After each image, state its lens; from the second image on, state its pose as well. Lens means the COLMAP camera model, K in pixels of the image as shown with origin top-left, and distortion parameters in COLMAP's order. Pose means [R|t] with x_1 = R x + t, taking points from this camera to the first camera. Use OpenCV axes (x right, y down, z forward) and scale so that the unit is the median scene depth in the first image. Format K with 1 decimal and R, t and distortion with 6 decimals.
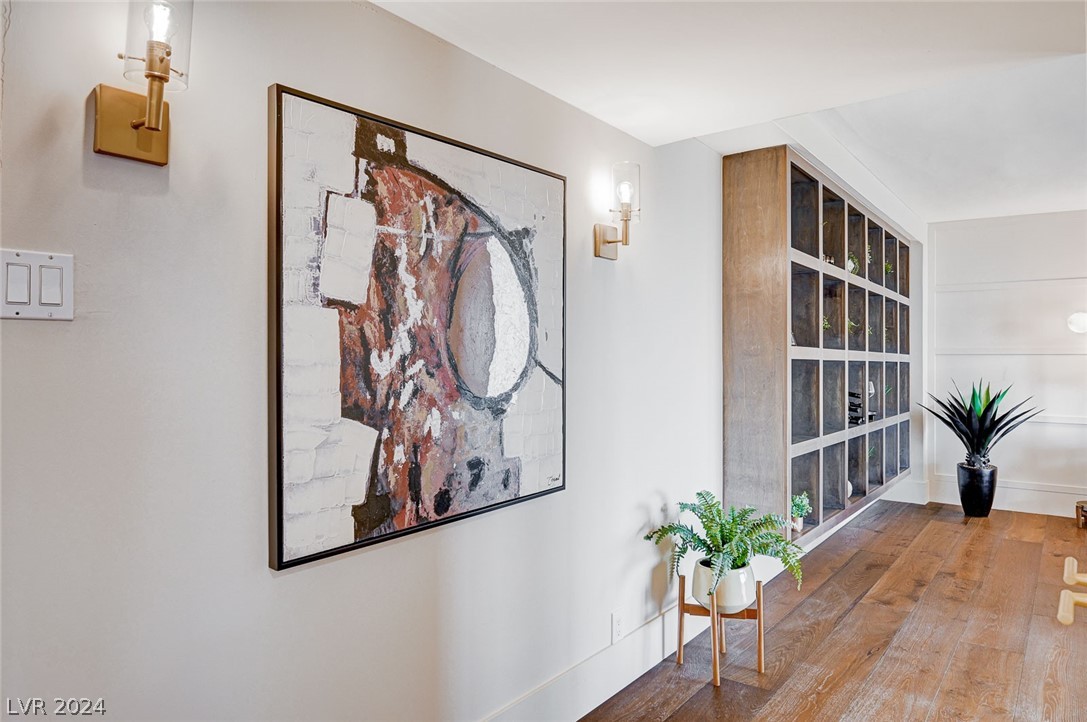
lens RADIAL K [[682.0, 0, 545.6], [0, 682.0, 343.2], [0, 0, 1]] dist [-0.007317, -0.001293]
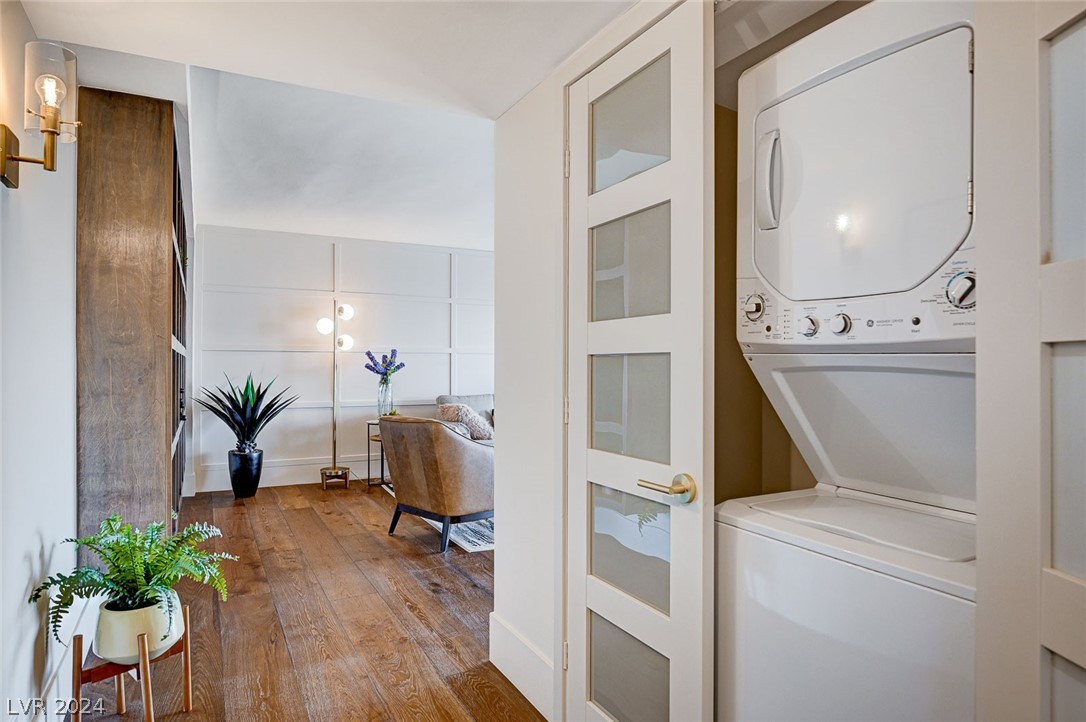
lens RADIAL K [[641.0, 0, 543.0], [0, 641.0, 361.0], [0, 0, 1]] dist [-0.006488, -0.002202]
pose [[0.414203, 0.002746, 0.910180, -0.183849], [-0.025967, 0.999624, 0.008801, 0.018906], [-0.909814, -0.027280, 0.414119, 0.214554]]
